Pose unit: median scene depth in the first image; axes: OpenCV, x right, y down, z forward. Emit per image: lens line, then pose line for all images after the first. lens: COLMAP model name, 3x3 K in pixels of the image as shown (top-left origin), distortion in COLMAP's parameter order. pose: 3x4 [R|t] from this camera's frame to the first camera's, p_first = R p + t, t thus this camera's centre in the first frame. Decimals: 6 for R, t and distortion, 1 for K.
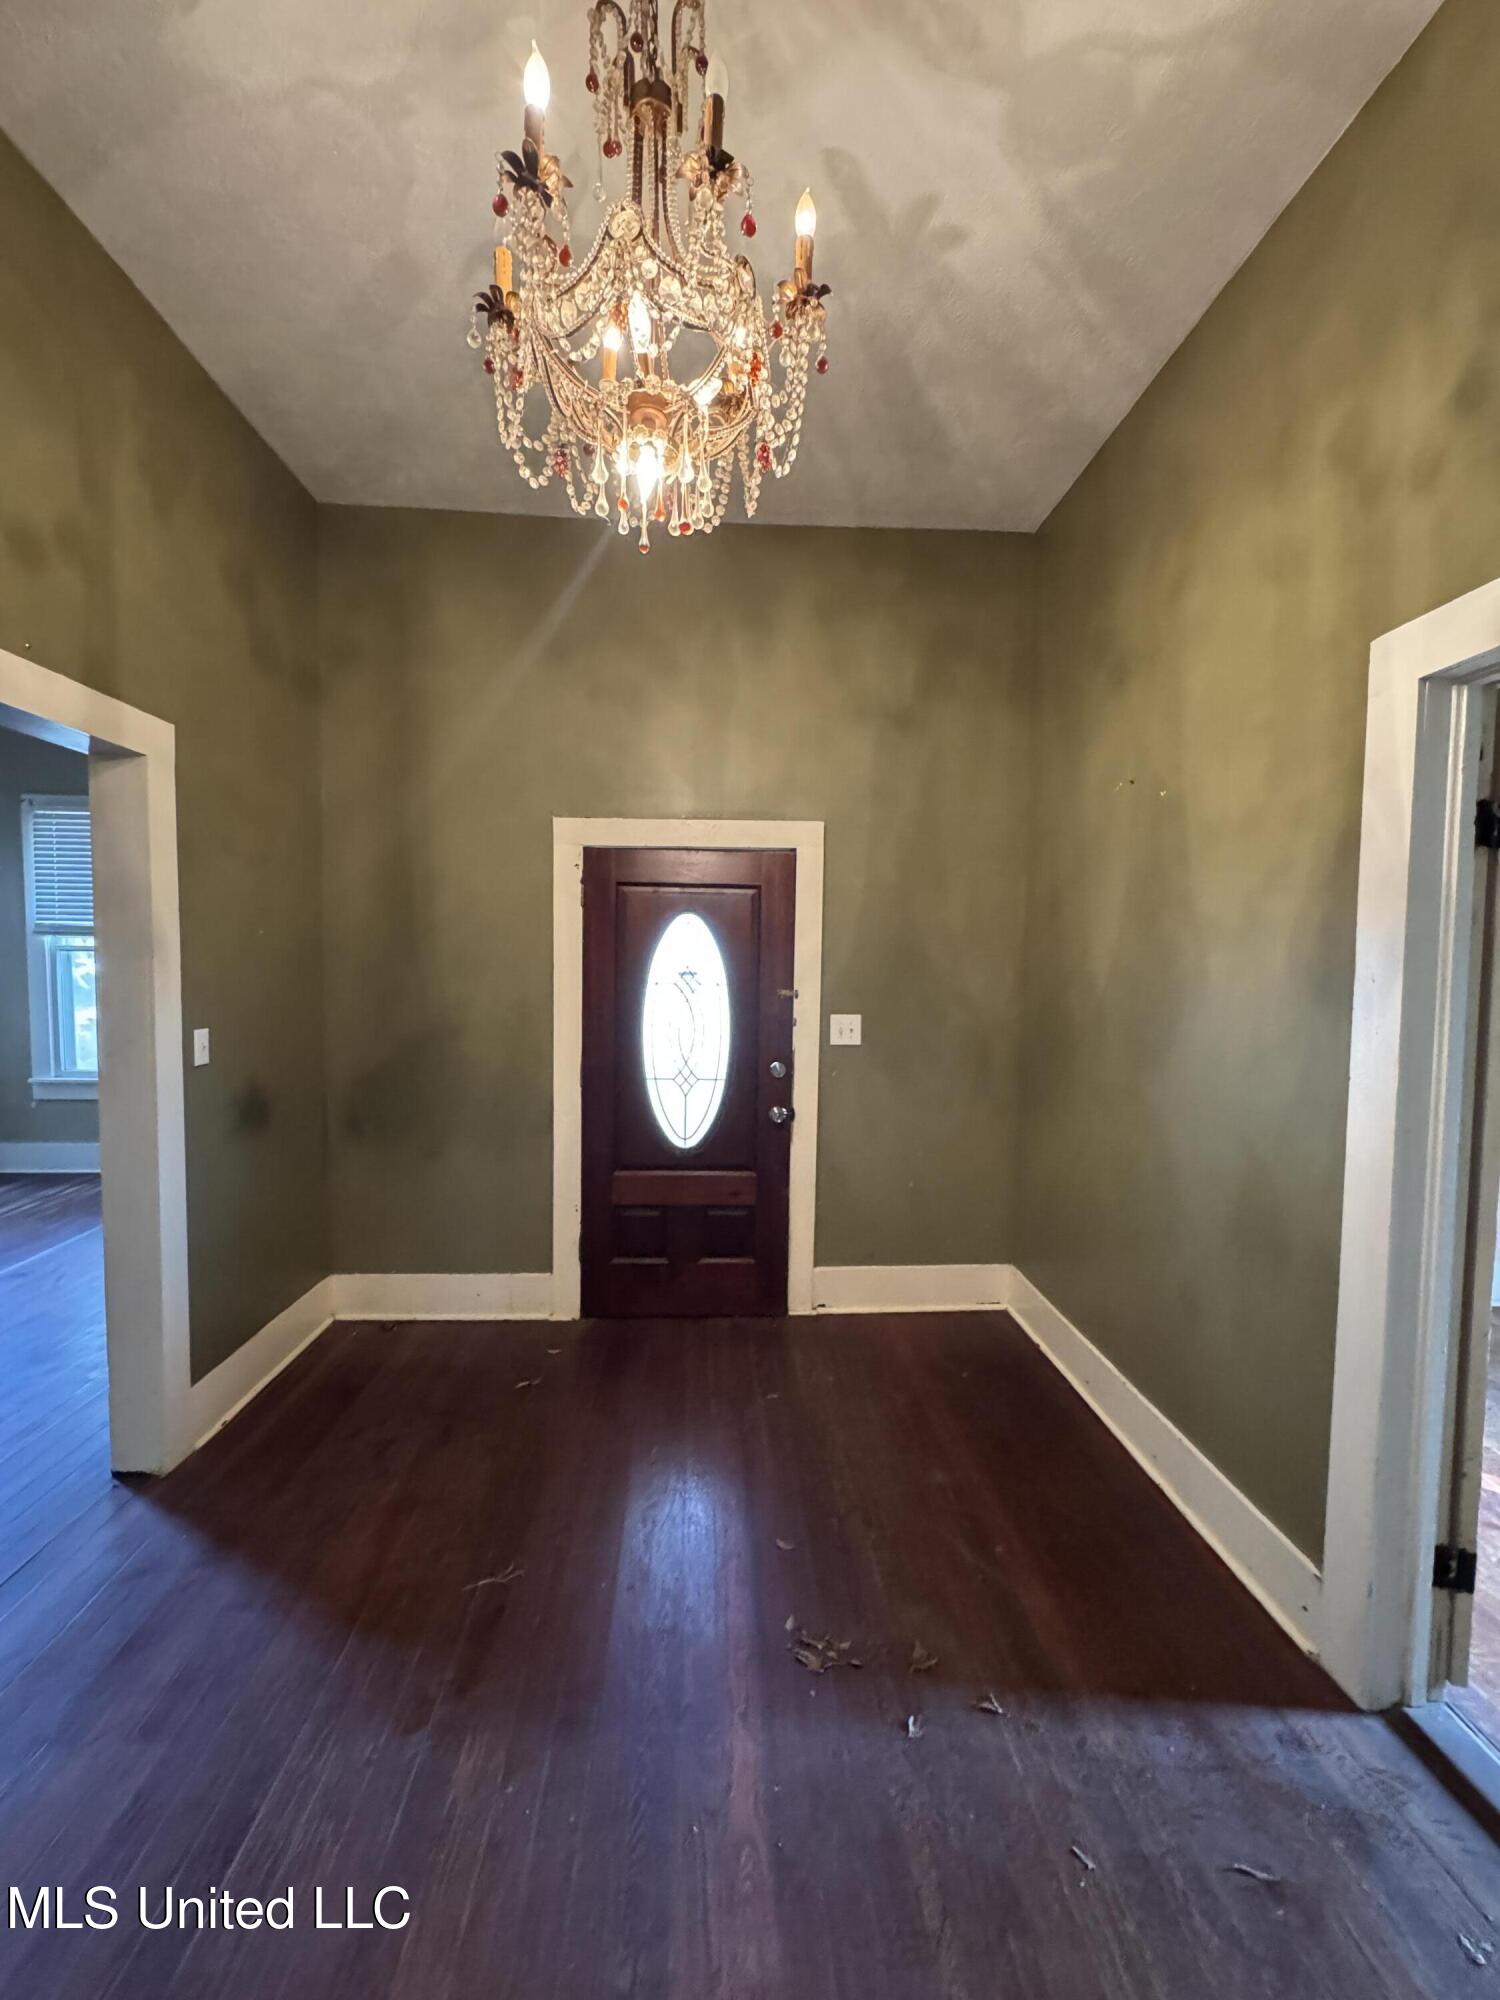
lens RADIAL K [[796.1, 0, 751.7], [0, 796.1, 1003.5], [0, 0, 1]] dist [-0.003233, 0.000004]
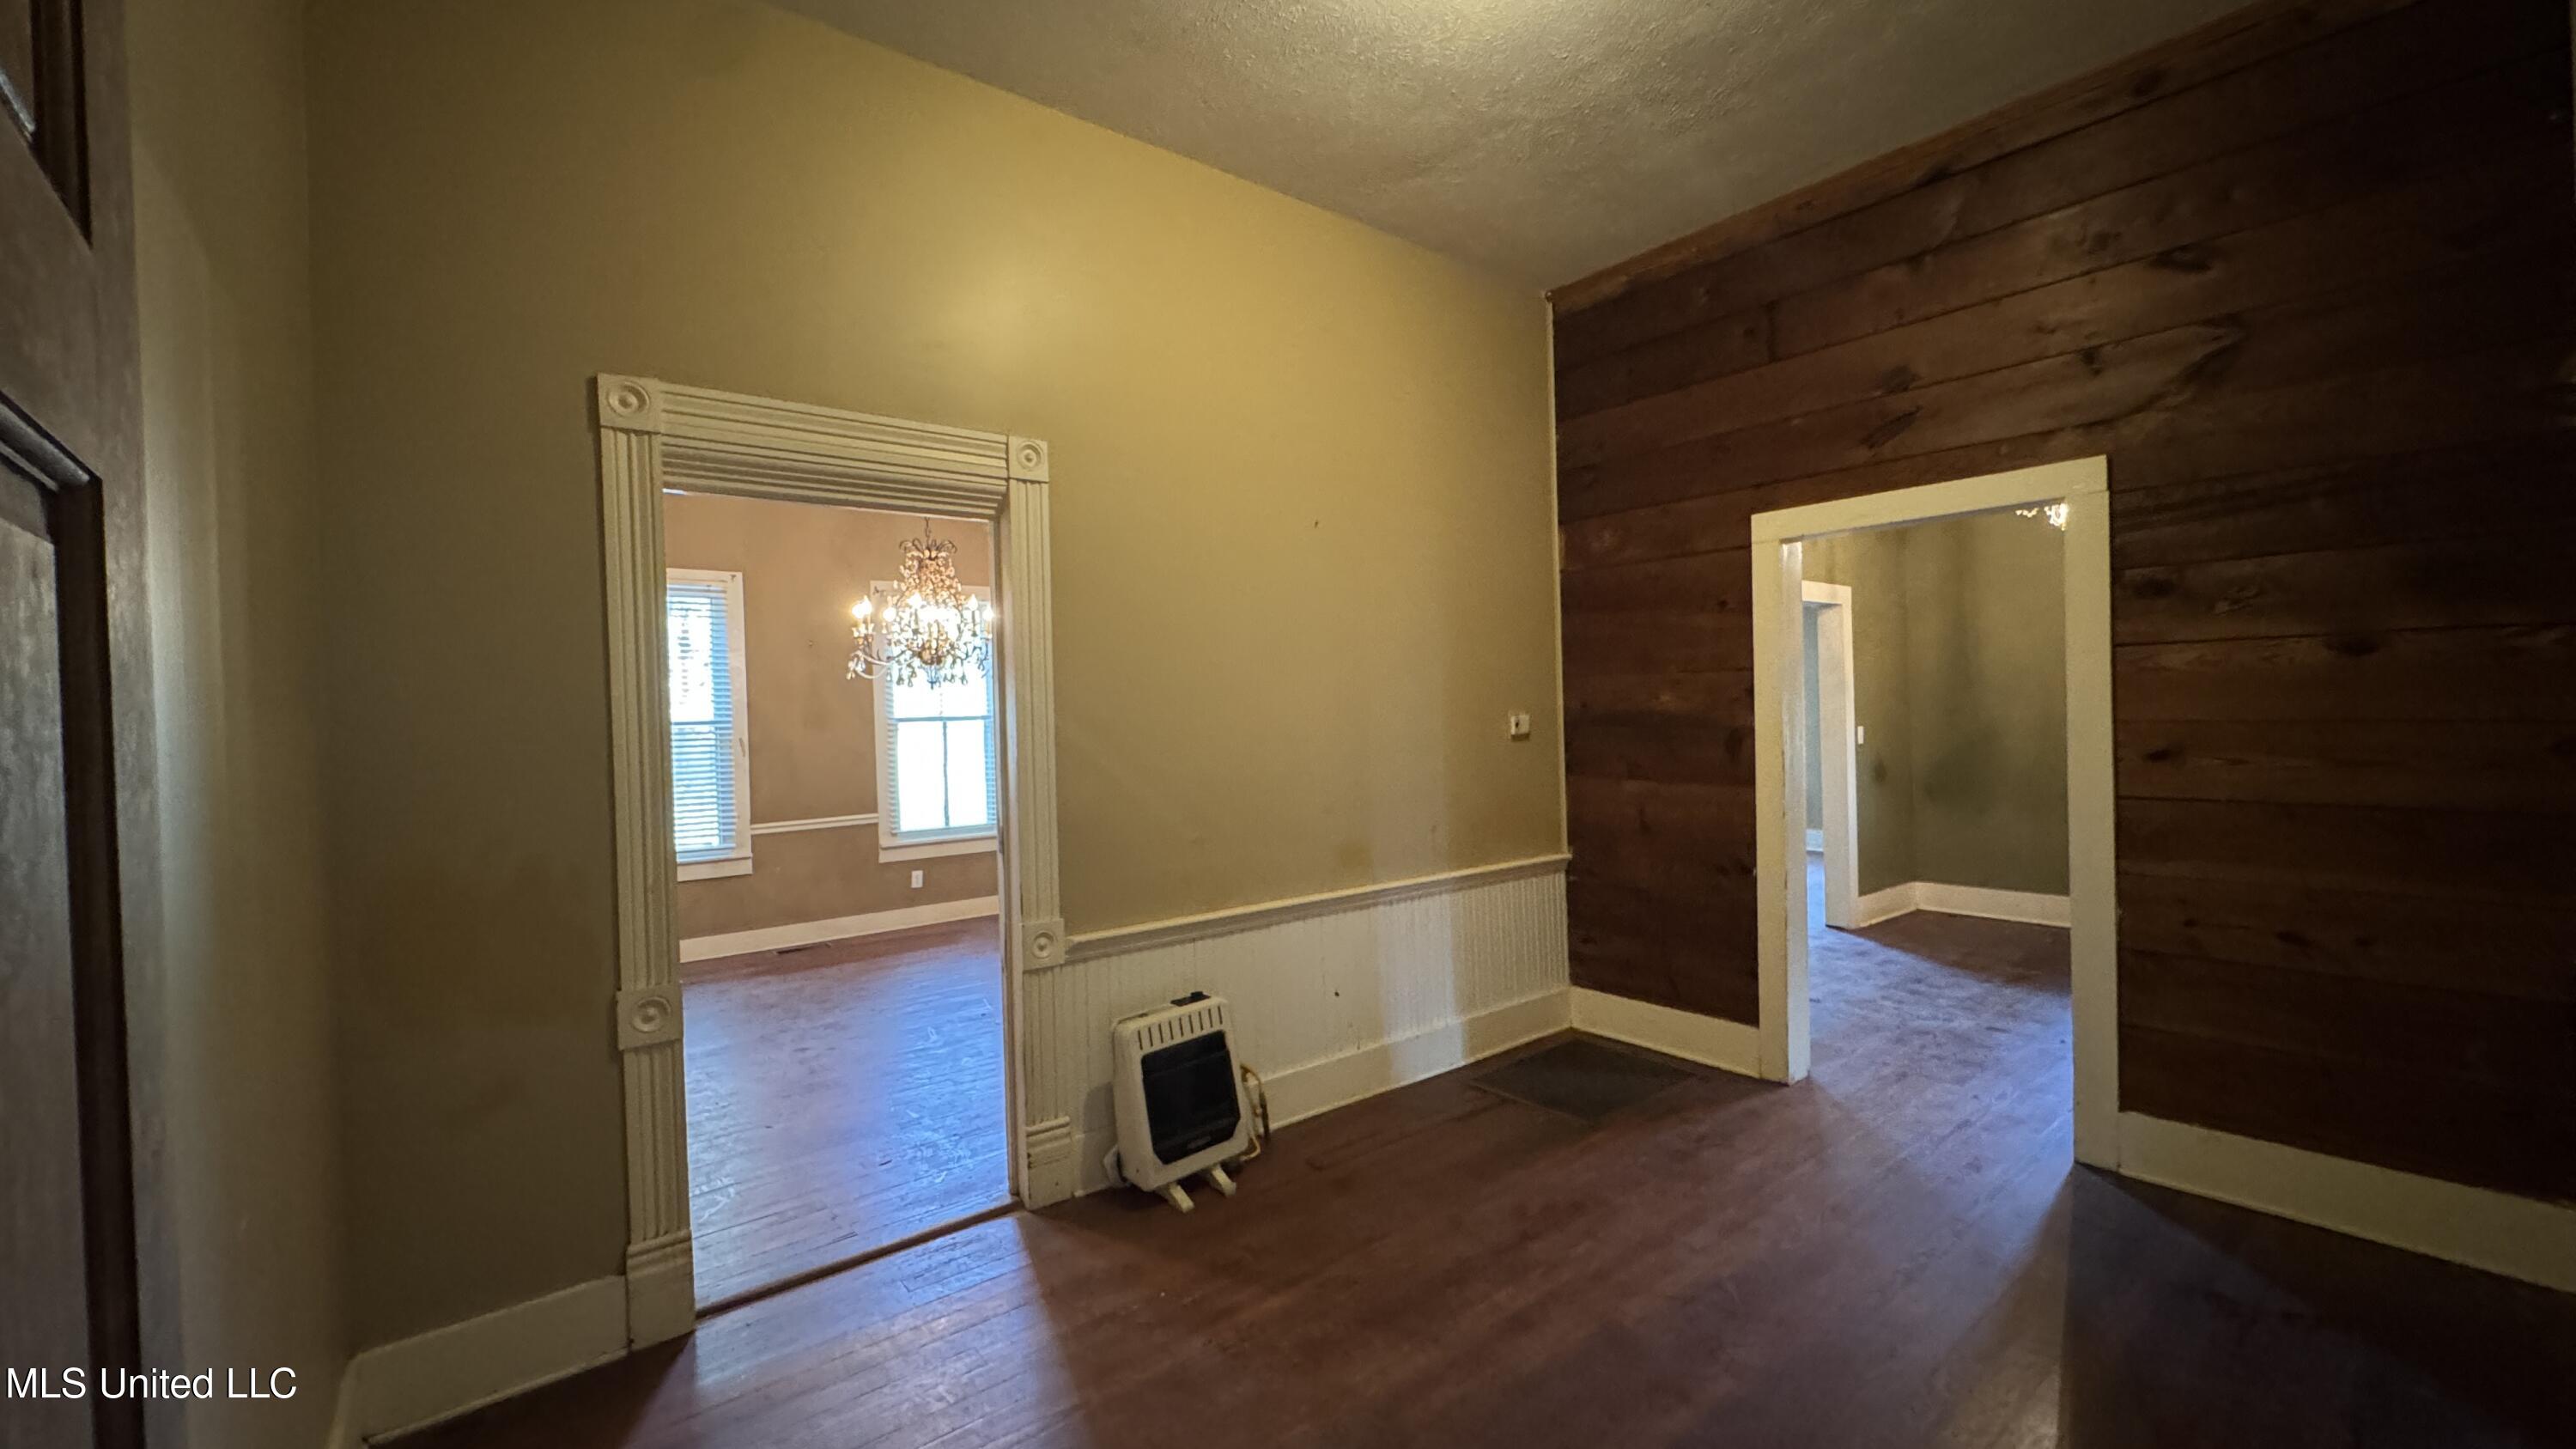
lens RADIAL K [[1027.8, 0, 1283.6], [0, 1027.8, 728.8], [0, 0, 1]] dist [-0.002640, 0.000292]
pose [[0.592813, -0.026086, -0.804918, 0.592392], [0.003672, 0.999552, -0.029690, 0.113938], [0.805332, 0.014645, 0.592643, -1.856111]]
